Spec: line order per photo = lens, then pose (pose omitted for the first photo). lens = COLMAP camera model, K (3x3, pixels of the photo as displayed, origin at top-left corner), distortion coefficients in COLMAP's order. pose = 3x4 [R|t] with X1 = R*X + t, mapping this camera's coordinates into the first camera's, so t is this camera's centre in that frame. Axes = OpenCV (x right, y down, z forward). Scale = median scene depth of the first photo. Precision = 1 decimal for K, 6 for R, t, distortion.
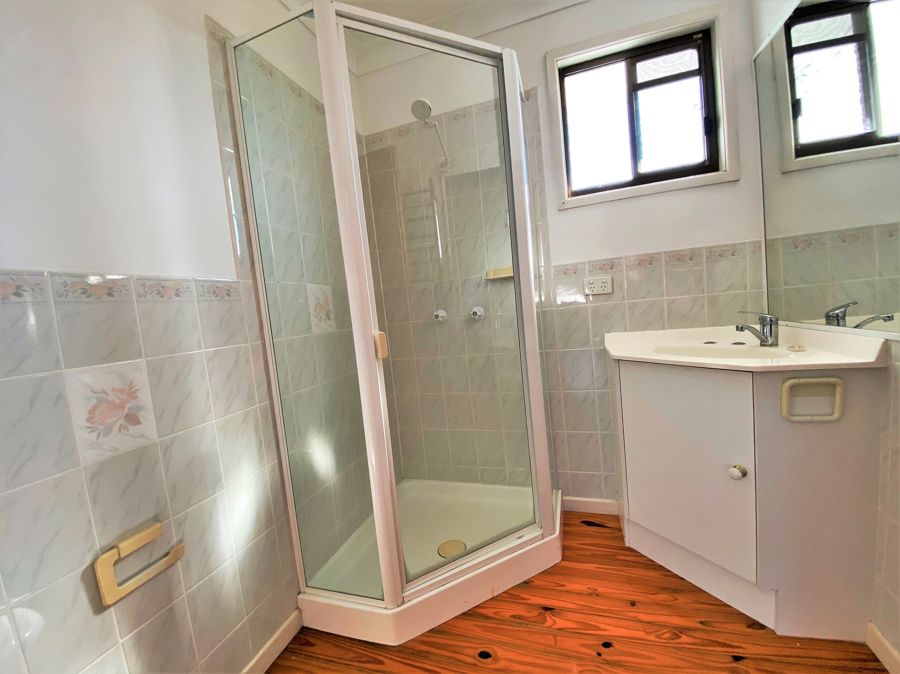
lens RADIAL K [[368.3, 0, 459.7], [0, 368.3, 337.0], [0, 0, 1]] dist [0.013722, -0.014468]
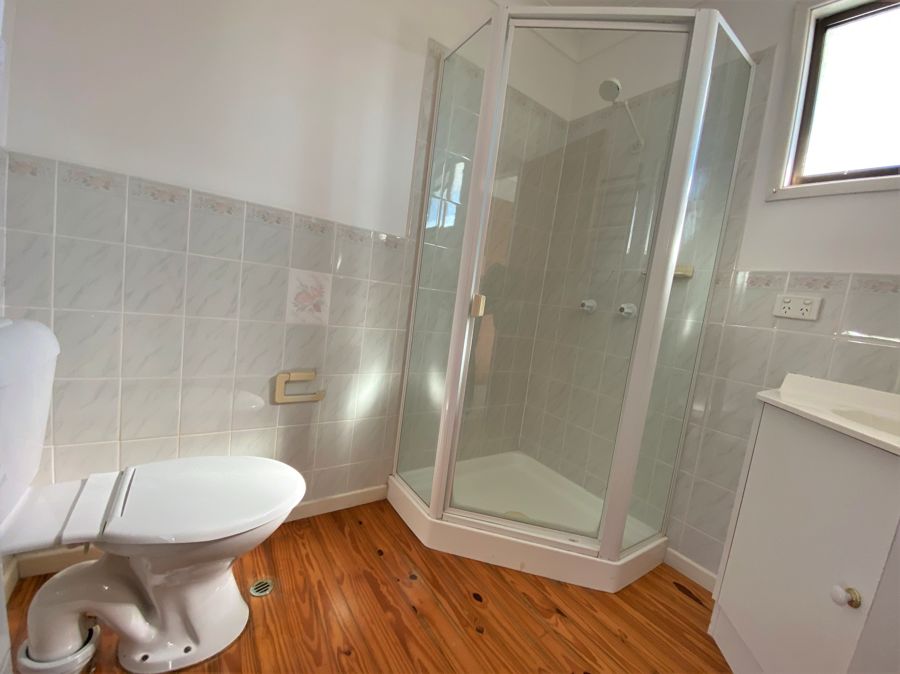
lens RADIAL K [[368.3, 0, 447.7], [0, 368.3, 336.1], [0, 0, 1]] dist [0.013722, -0.014468]
pose [[0.769258, 0.261733, -0.582871, 0.406204], [-0.249144, 0.962912, 0.103573, 0.019107], [0.588362, 0.065544, 0.805937, 0.008193]]
